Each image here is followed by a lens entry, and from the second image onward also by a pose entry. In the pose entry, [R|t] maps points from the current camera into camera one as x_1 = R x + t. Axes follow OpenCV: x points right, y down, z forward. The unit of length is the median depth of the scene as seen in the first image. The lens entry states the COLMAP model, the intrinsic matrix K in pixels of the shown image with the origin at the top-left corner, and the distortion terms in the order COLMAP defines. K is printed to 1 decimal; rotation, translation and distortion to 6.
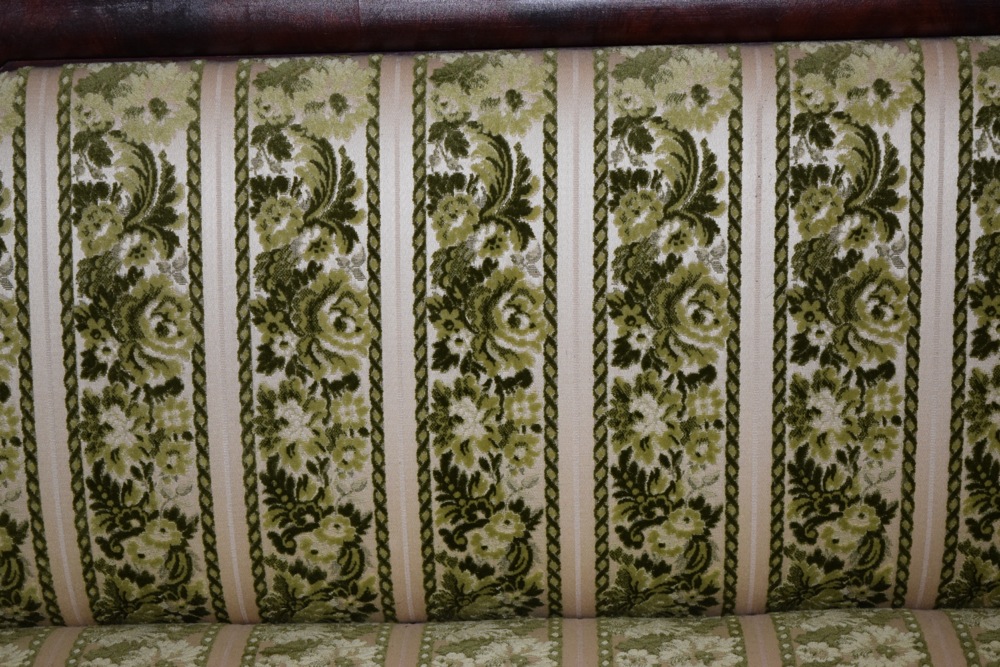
lens RADIAL K [[2257.3, 0, 500.0], [0, 2257.3, 333.5], [0, 0, 1]] dist [0.062040, 0.208394]
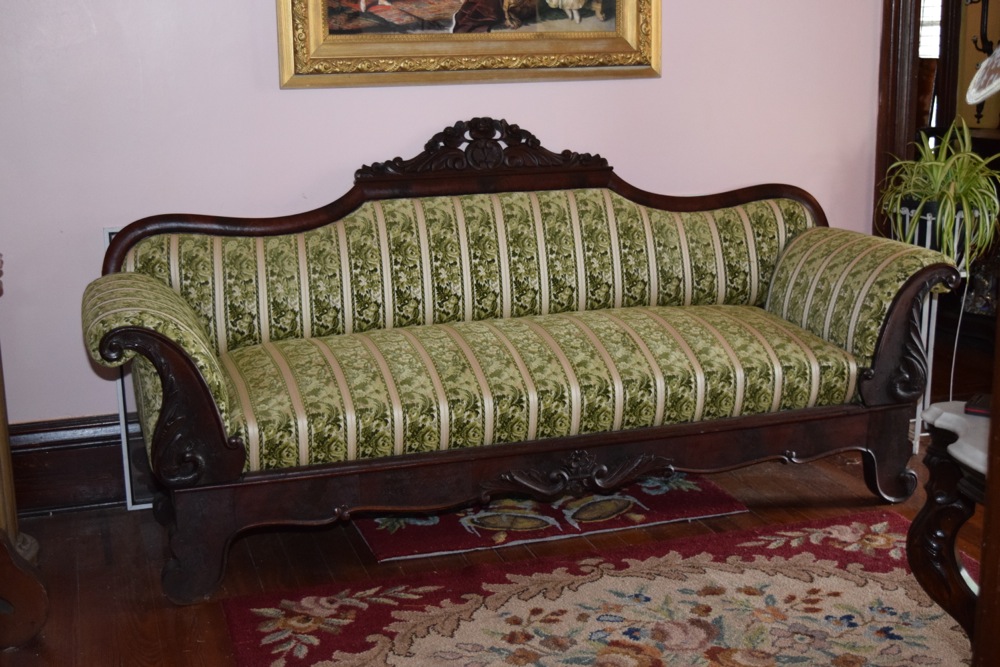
lens RADIAL K [[1296.9, 0, 500.0], [0, 1296.9, 333.5], [0, 0, 1]] dist [-0.046439, -0.033452]
pose [[0.944676, -0.051294, 0.323969, -0.802934], [0.152361, 0.943295, -0.294925, 0.901529], [-0.290470, 0.327969, 0.898924, -1.226680]]
